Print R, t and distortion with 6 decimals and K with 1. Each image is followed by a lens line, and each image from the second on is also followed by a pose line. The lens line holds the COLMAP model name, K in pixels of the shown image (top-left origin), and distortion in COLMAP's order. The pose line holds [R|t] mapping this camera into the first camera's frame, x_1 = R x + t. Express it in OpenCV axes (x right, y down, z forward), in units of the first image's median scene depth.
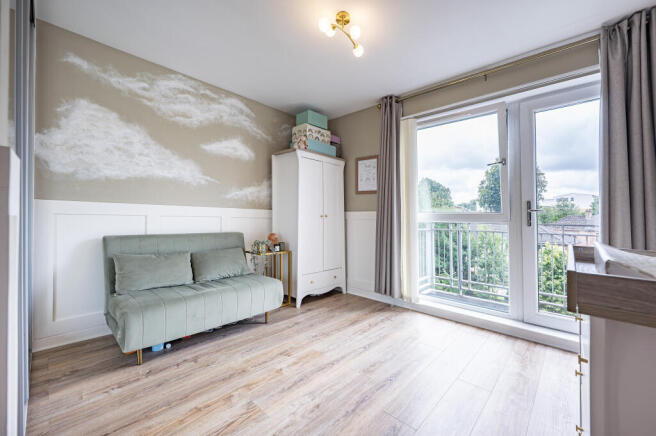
lens RADIAL K [[264.1, 0, 331.4], [0, 264.1, 202.8], [0, 0, 1]] dist [0.003684, -0.000545]
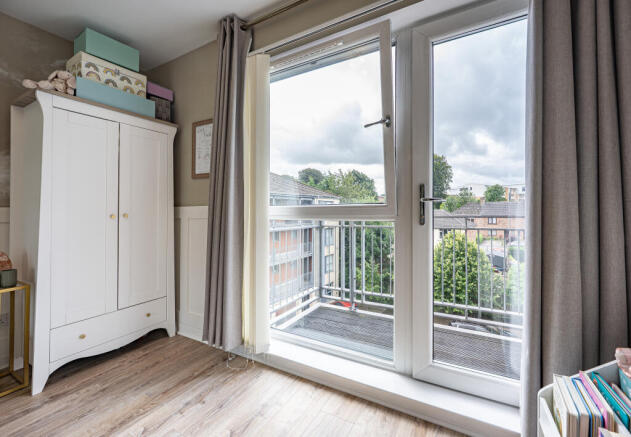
lens RADIAL K [[265.4, 0, 325.8], [0, 265.4, 208.1], [0, 0, 1]] dist [-0.007041, 0.001823]
pose [[0.971673, -0.027521, 0.234721, 0.317250], [0.015450, 0.998469, 0.053110, 0.010780], [-0.235823, -0.047979, 0.970611, 0.373356]]
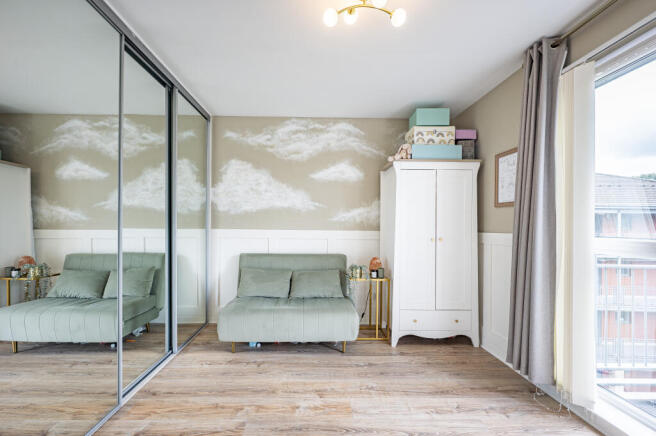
lens RADIAL K [[264.1, 0, 319.8], [0, 264.1, 219.8], [0, 0, 1]] dist [0.003684, -0.000545]
pose [[0.692946, -0.029502, -0.720386, 0.338530], [0.045197, 0.998975, 0.002564, -0.028921], [0.719572, -0.034336, 0.693569, 0.242669]]
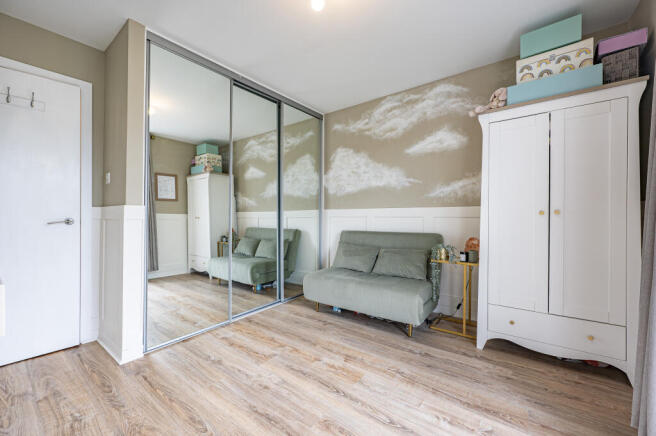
lens RADIAL K [[264.1, 0, 328.7], [0, 264.1, 205.8], [0, 0, 1]] dist [0.003684, -0.000545]
pose [[0.096272, -0.052078, -0.993992, 0.533016], [0.070241, 0.996496, -0.045406, 0.034003], [0.992874, -0.065448, 0.099593, 0.568903]]
